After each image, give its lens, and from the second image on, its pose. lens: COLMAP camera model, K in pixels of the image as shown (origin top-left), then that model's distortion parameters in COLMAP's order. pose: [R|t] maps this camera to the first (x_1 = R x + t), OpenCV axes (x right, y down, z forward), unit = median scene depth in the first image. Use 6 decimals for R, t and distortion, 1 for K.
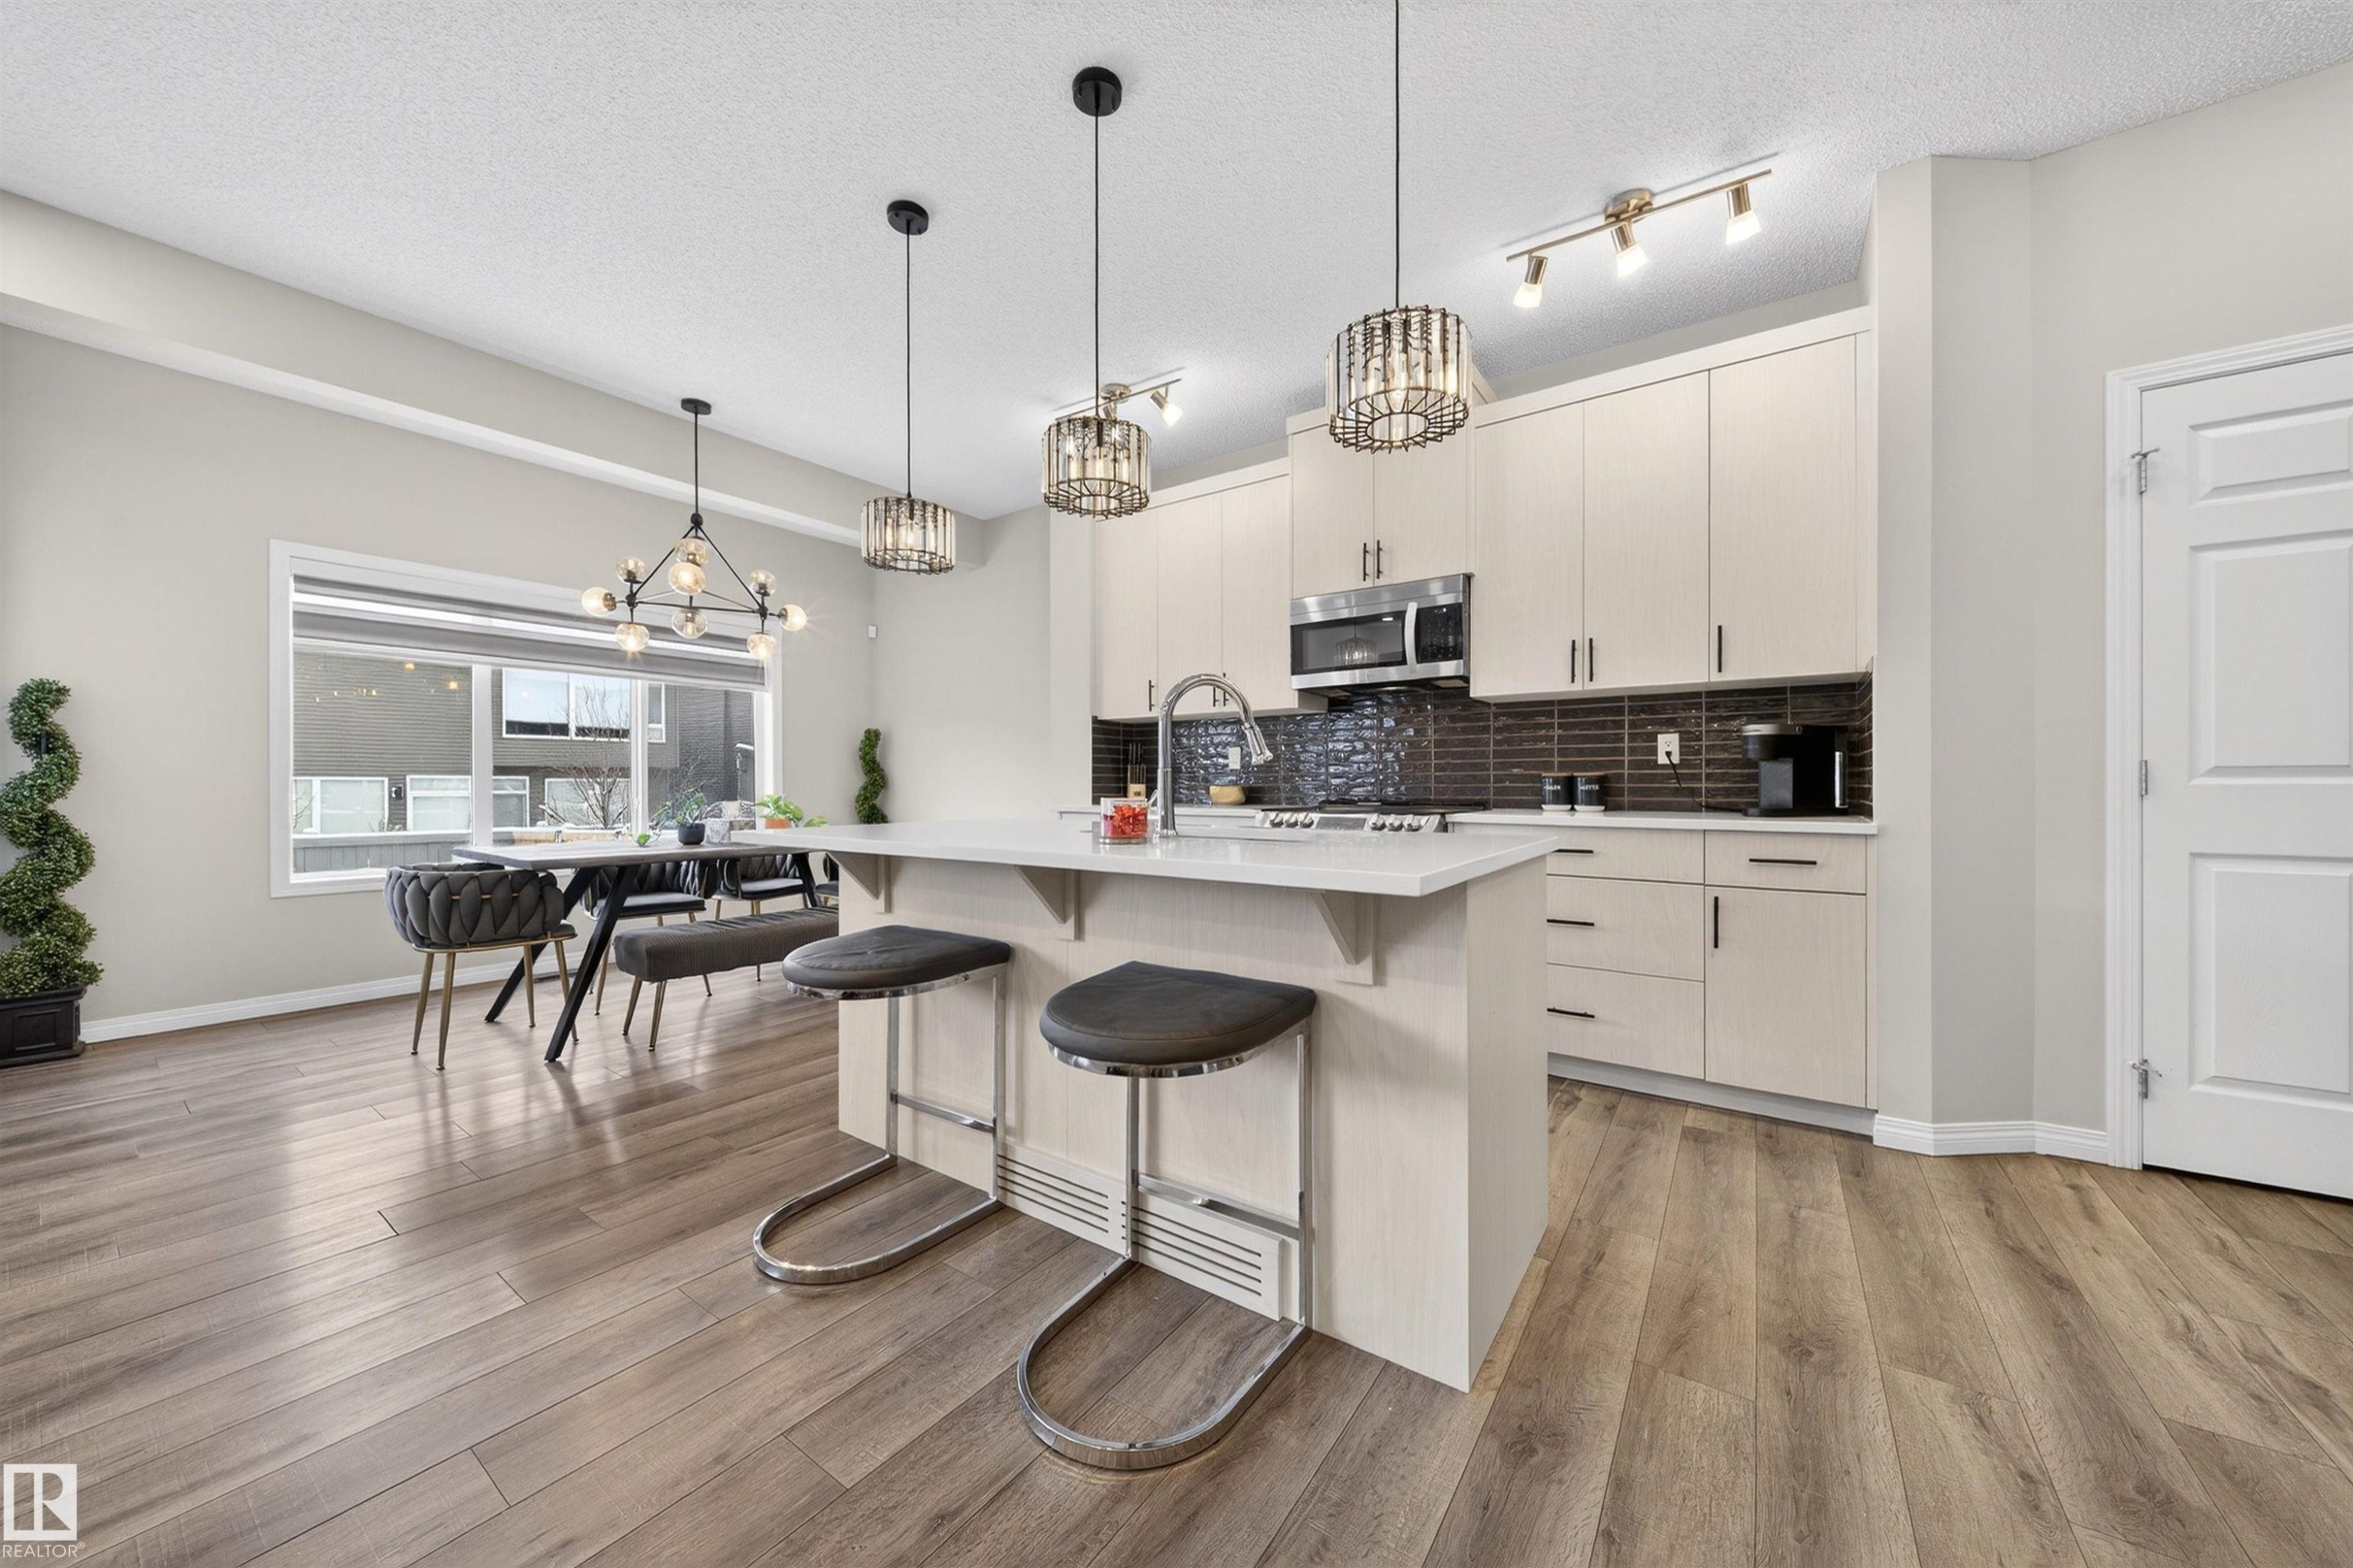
lens RADIAL K [[824.7, 0, 1175.7], [0, 824.7, 784.6], [0, 0, 1]] dist [0.001914, -0.002733]
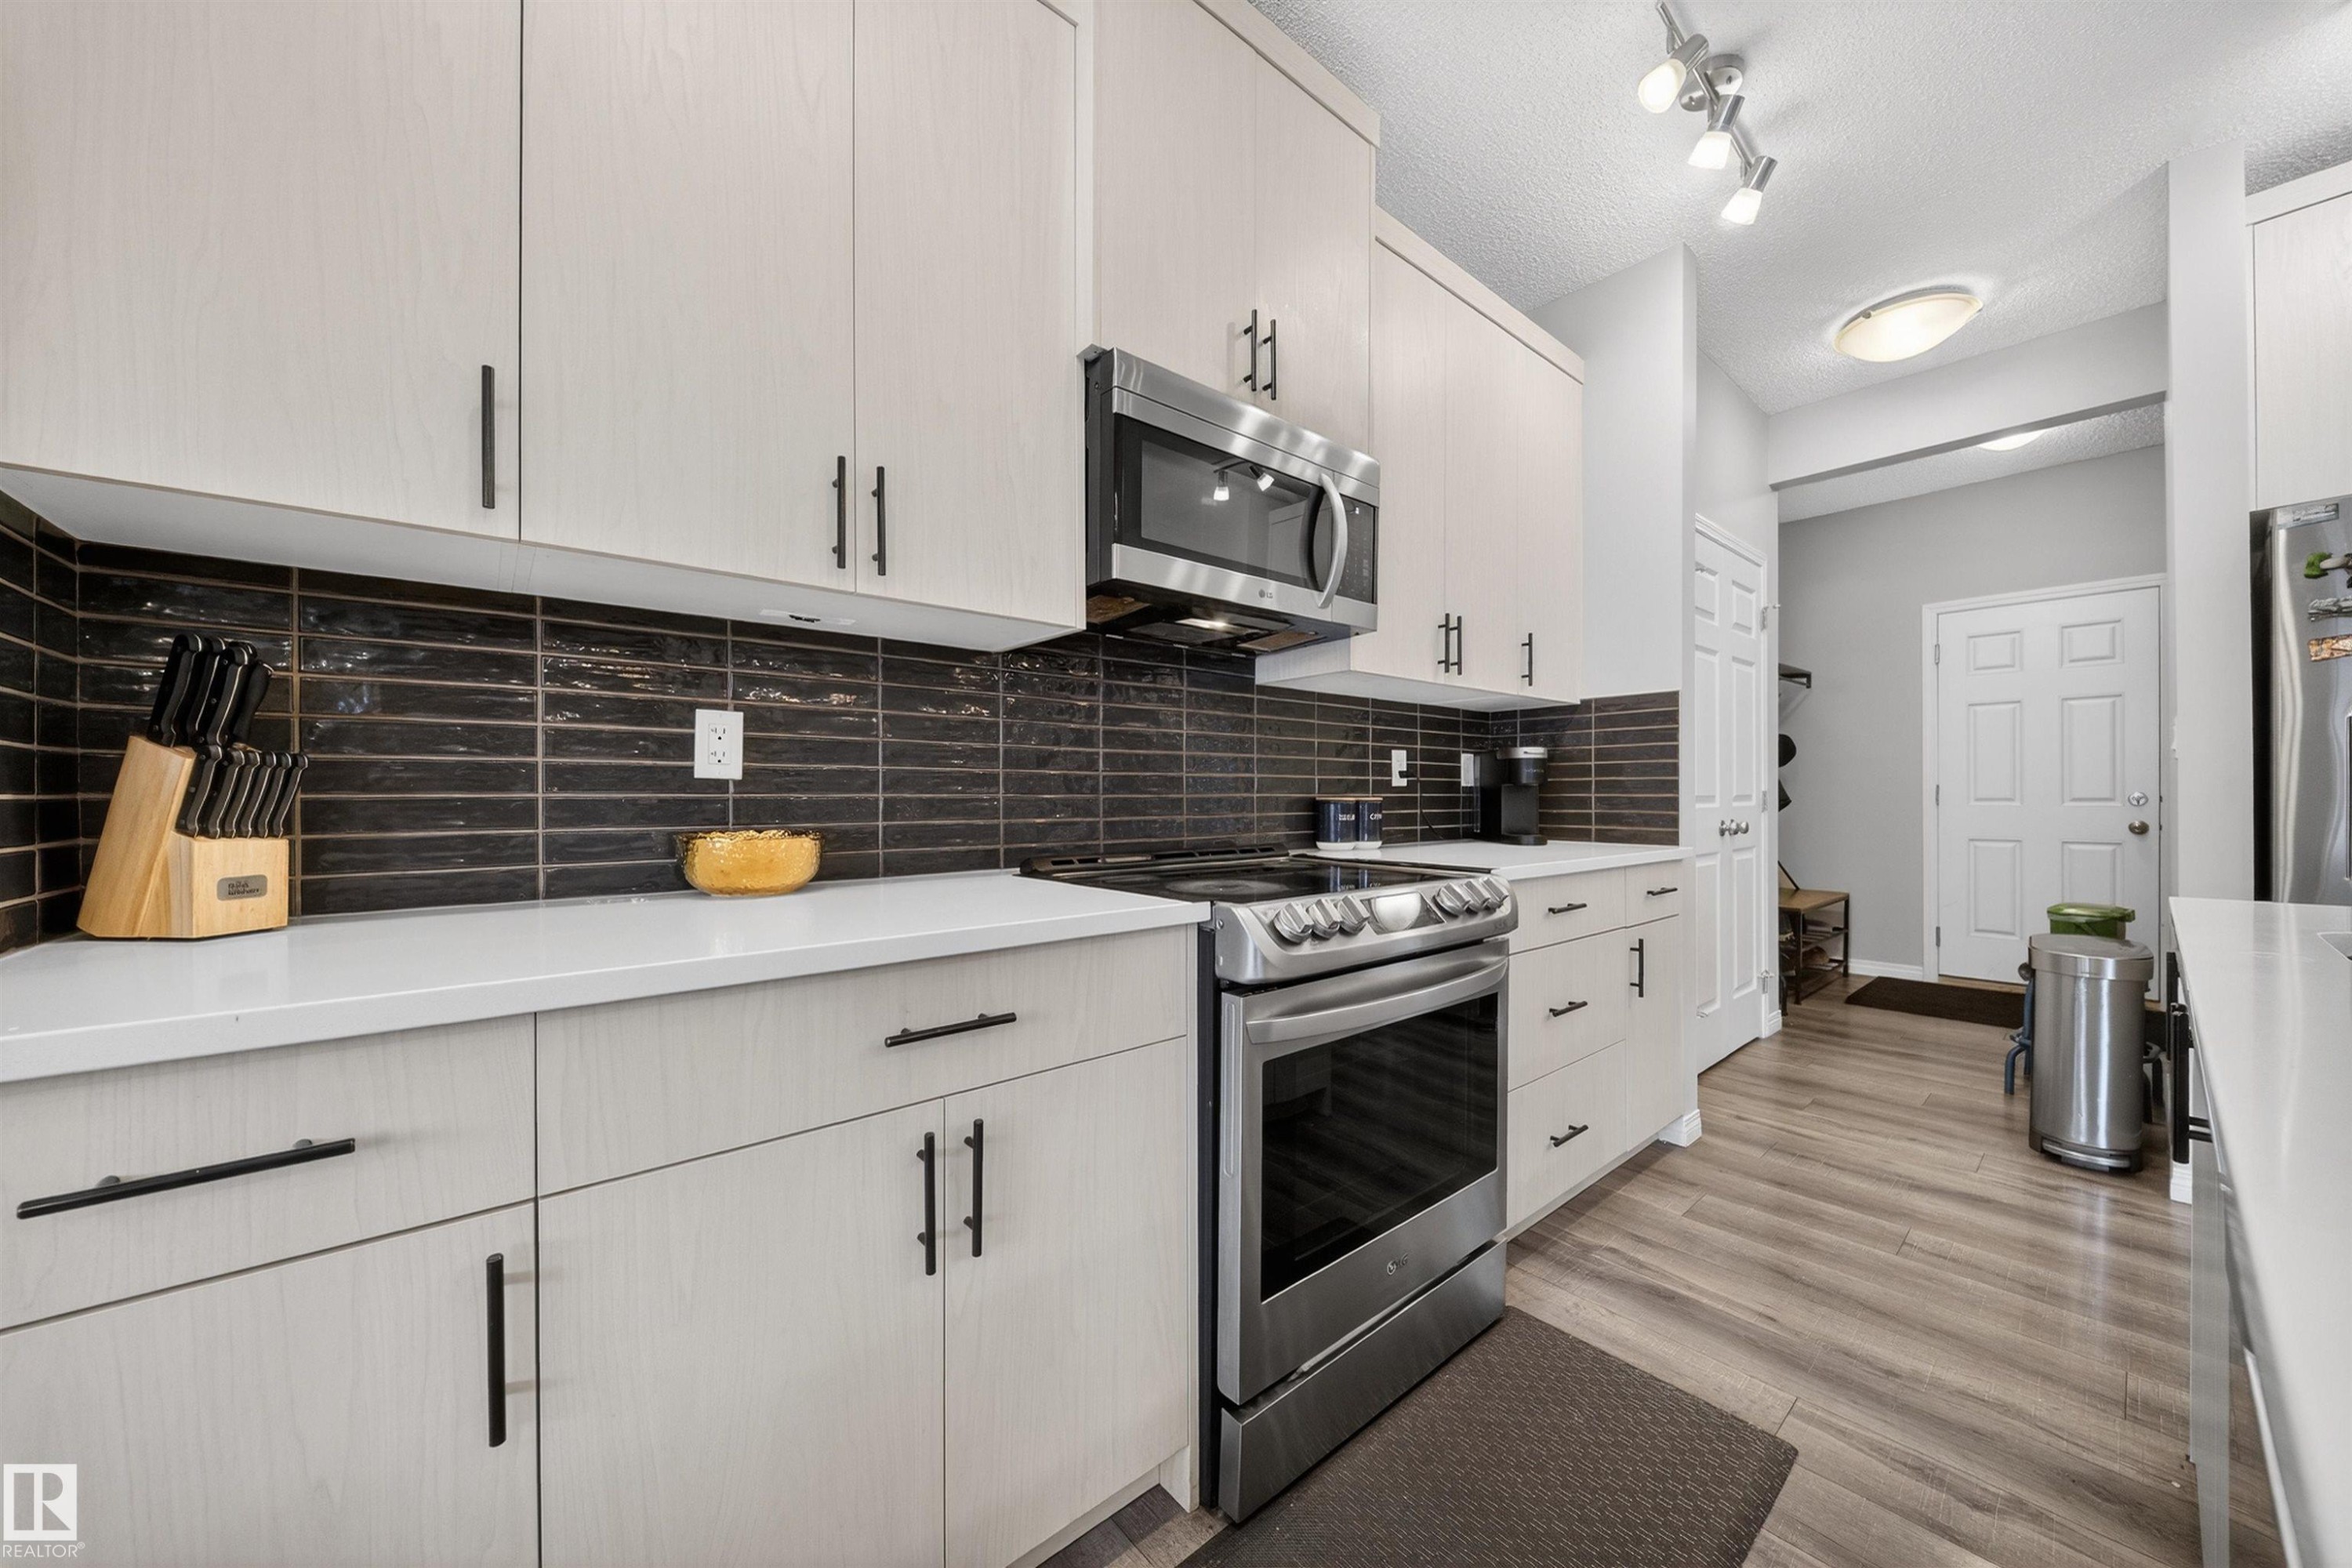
lens RADIAL K [[824.4, 0, 1169.0], [0, 824.4, 791.2], [0, 0, 1]] dist [0.001914, -0.002733]
pose [[0.247706, 0.007405, 0.968807, -0.259942], [0.003856, 0.999955, -0.008629, -0.013910], [-0.968828, 0.005873, 0.247666, 0.994243]]
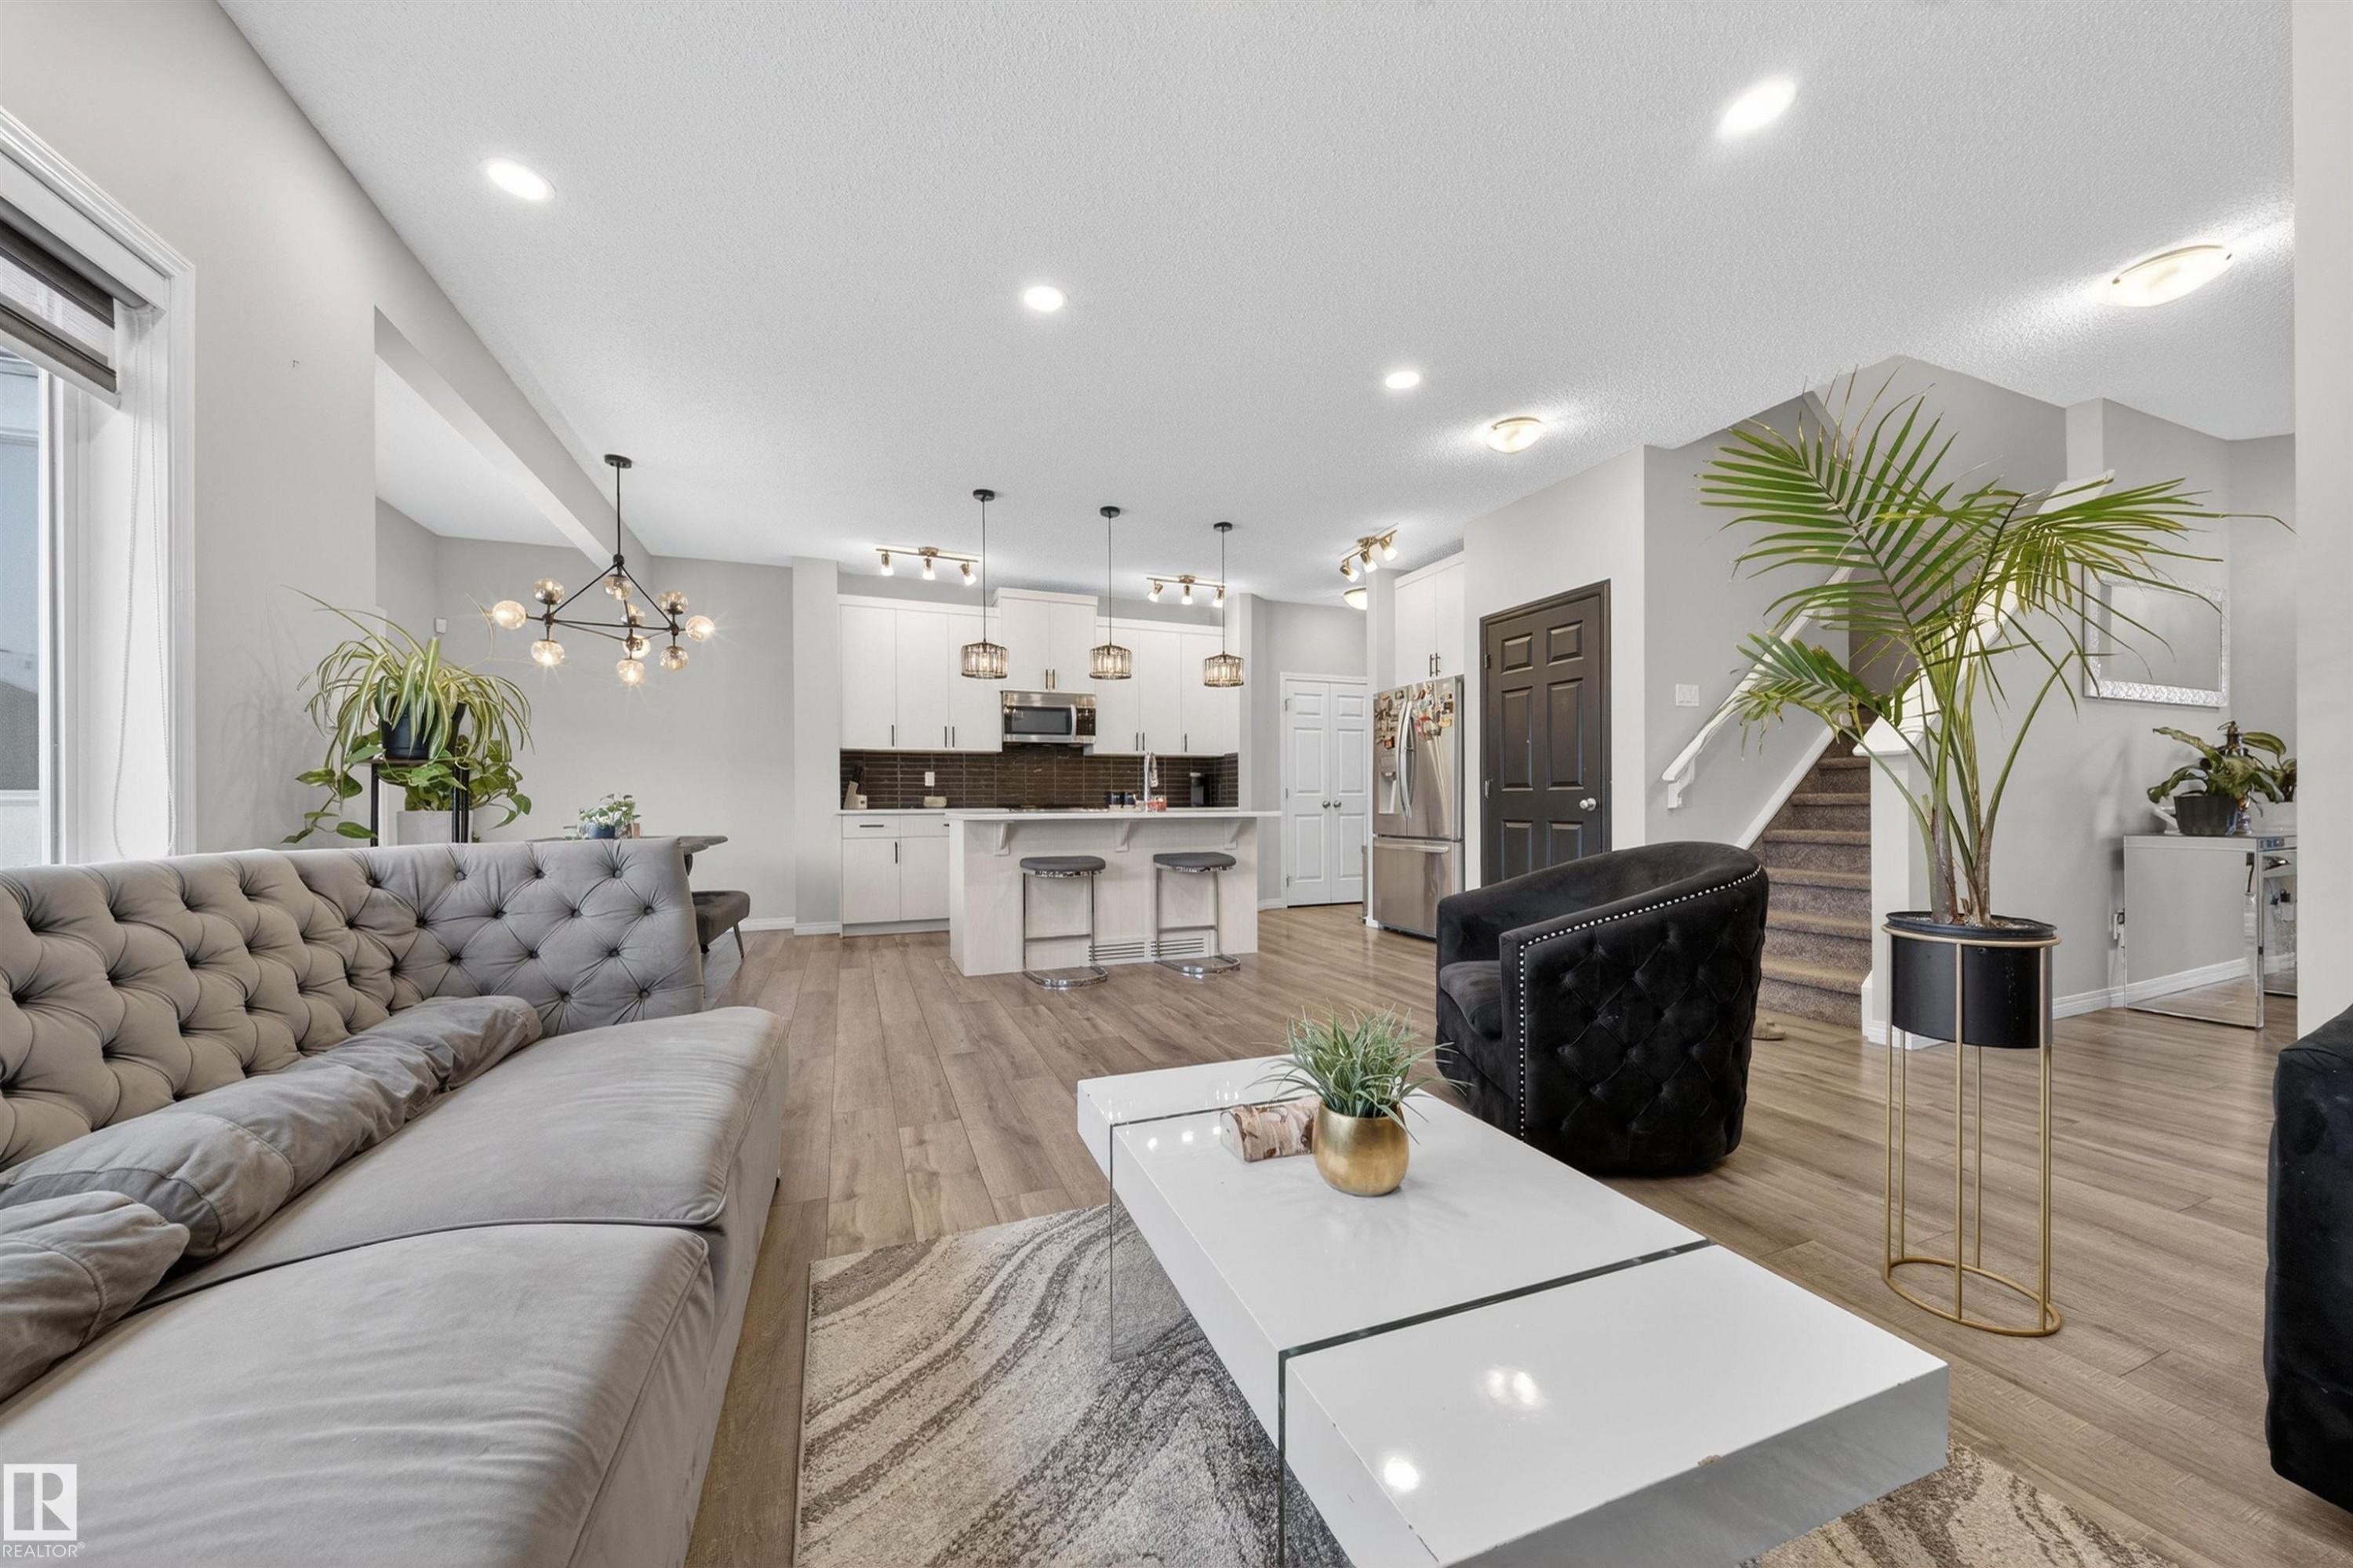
lens RADIAL K [[824.7, 0, 1172.5], [0, 824.7, 802.9], [0, 0, 1]] dist [0.001914, -0.002733]
pose [[0.540829, 0.000765, 0.841132, -1.315683], [0.005892, 0.999972, -0.004698, 0.030828], [-0.841112, 0.007497, 0.540809, -0.305904]]
